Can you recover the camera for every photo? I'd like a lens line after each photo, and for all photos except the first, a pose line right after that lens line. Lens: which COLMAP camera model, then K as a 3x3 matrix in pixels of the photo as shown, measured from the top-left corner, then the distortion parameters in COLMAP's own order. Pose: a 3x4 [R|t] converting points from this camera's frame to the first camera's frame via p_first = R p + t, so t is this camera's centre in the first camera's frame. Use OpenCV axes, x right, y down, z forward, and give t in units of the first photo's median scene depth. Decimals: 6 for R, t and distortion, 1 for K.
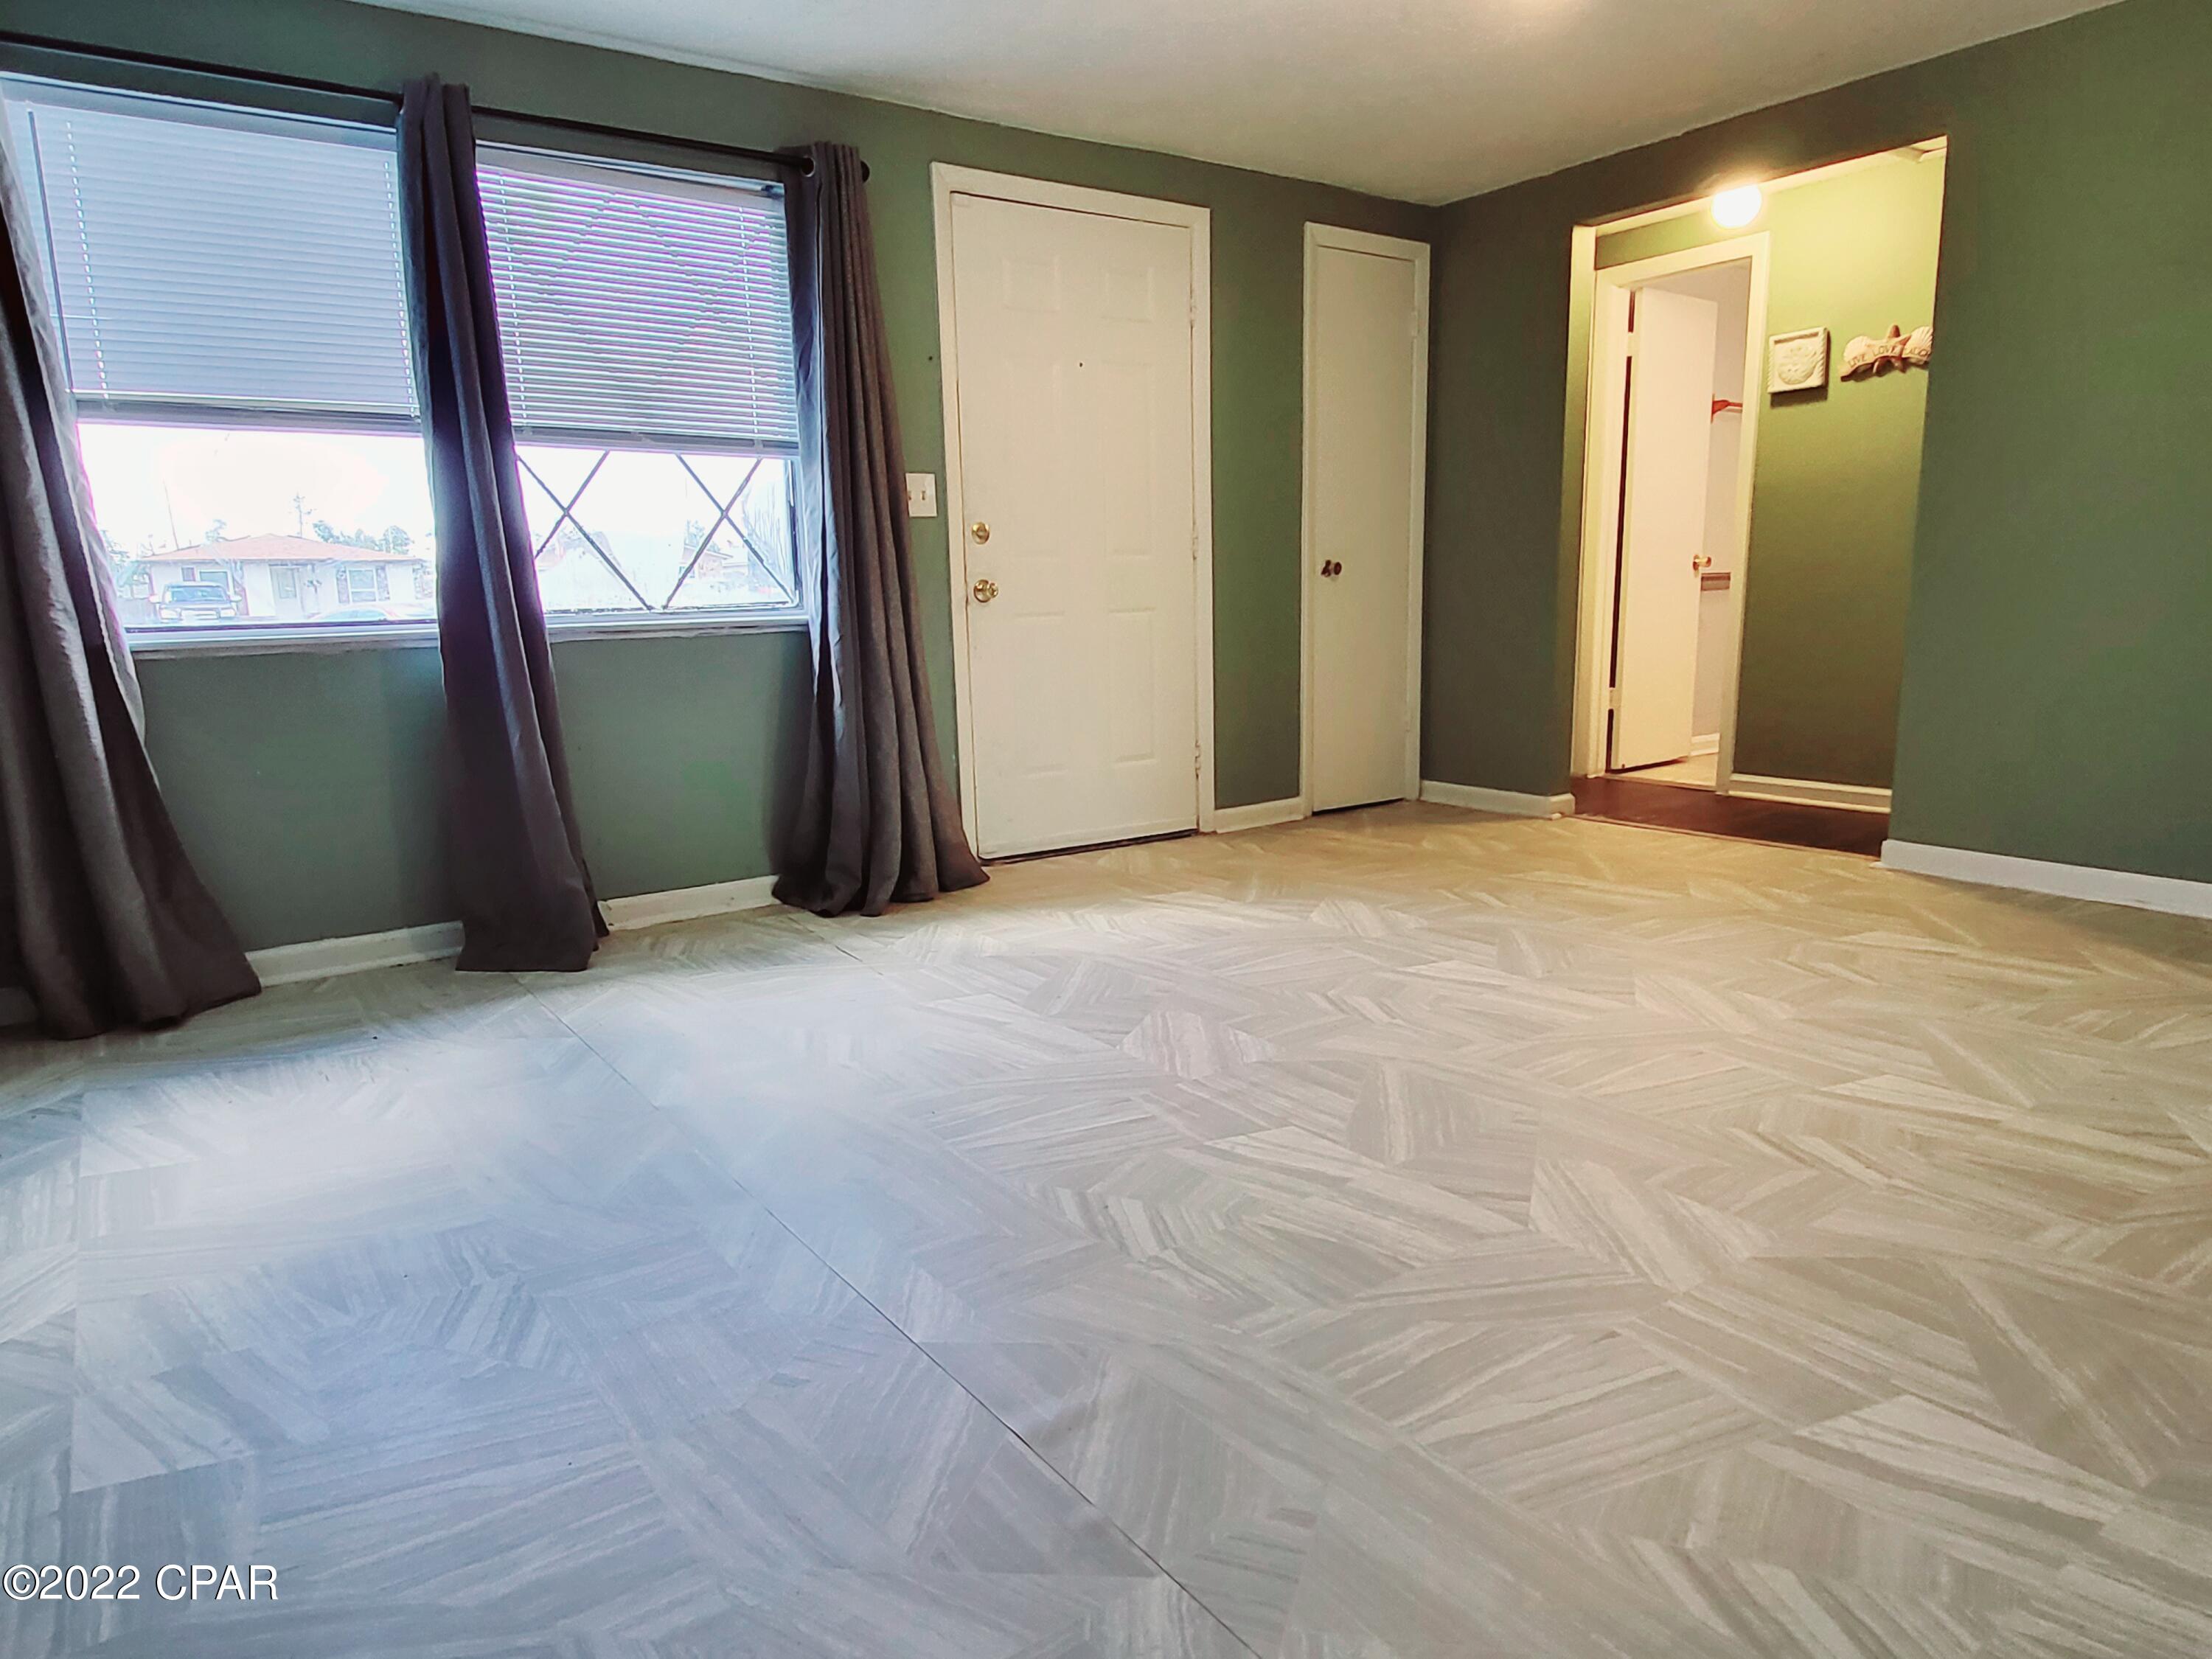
lens RADIAL K [[1398.6, 0, 1108.2], [0, 1398.6, 841.3], [0, 0, 1]] dist [-0.008514, -0.000387]
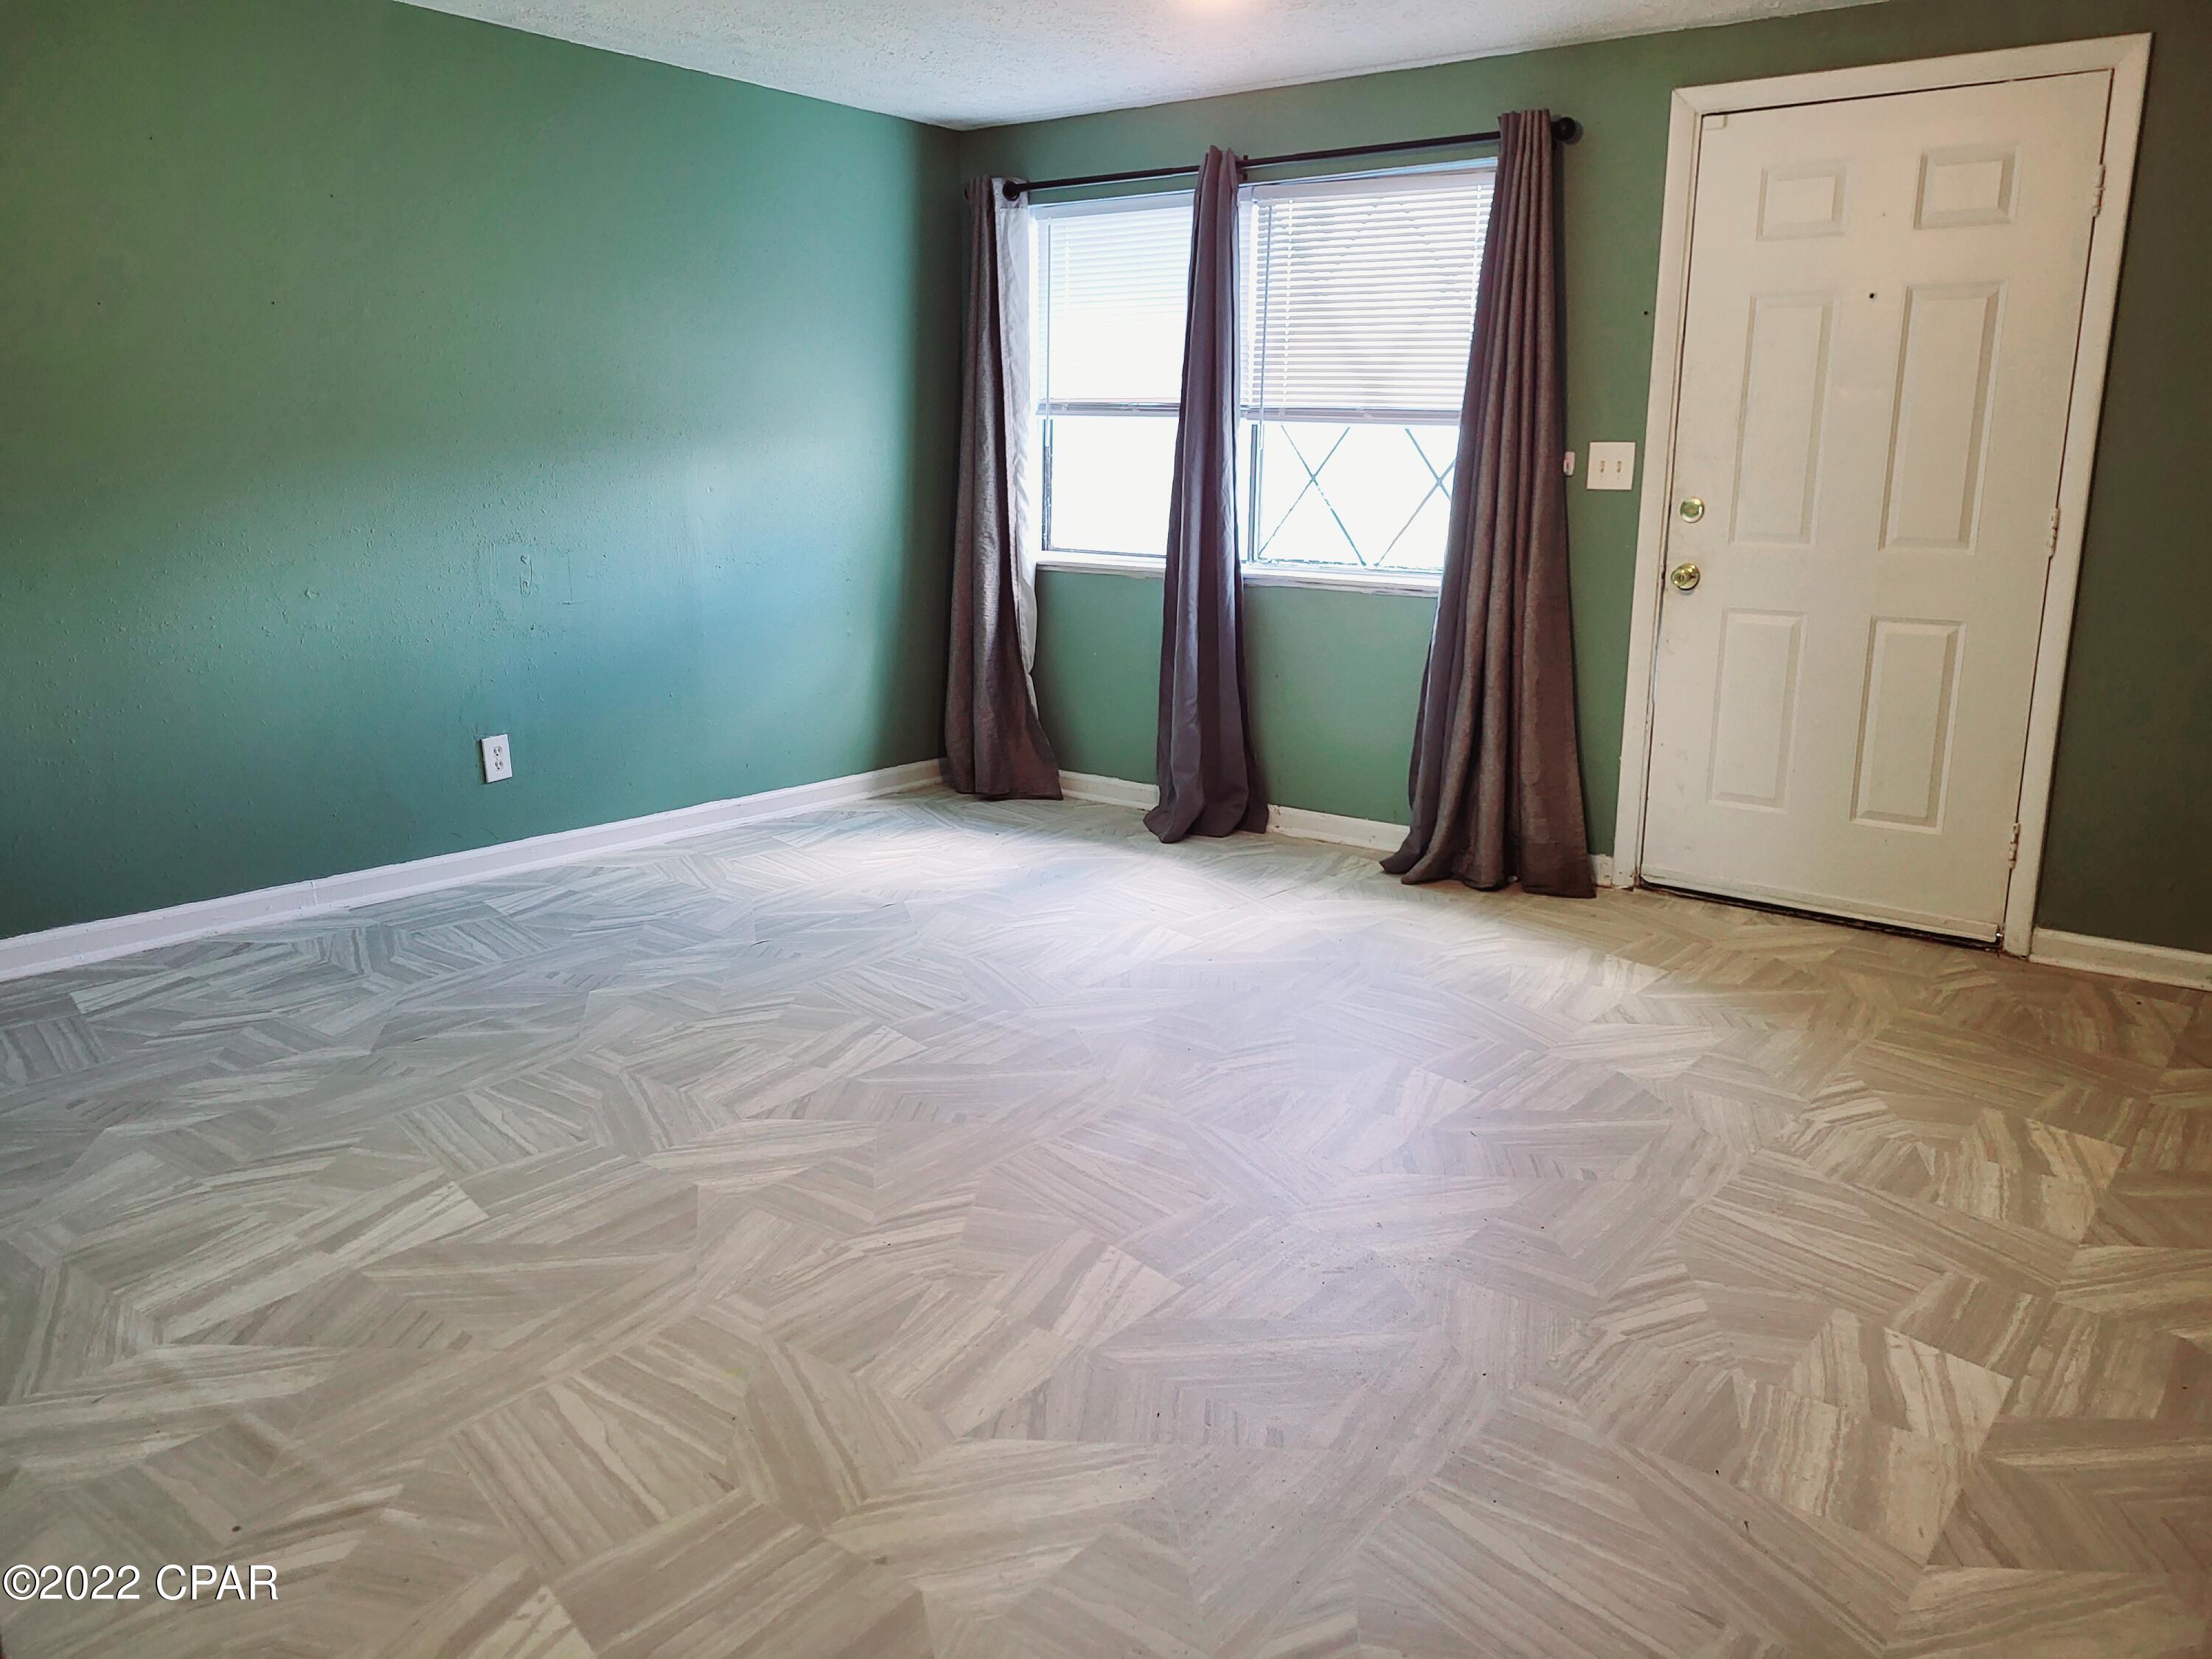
lens RADIAL K [[1696.6, 0, 1109.4], [0, 1696.6, 822.8], [0, 0, 1]] dist [0.038938, -0.042795]
pose [[0.285925, 0.234949, -0.929003, 0.975843], [-0.196164, 0.963297, 0.183247, -0.186194], [0.937959, 0.129842, 0.321519, 0.420263]]
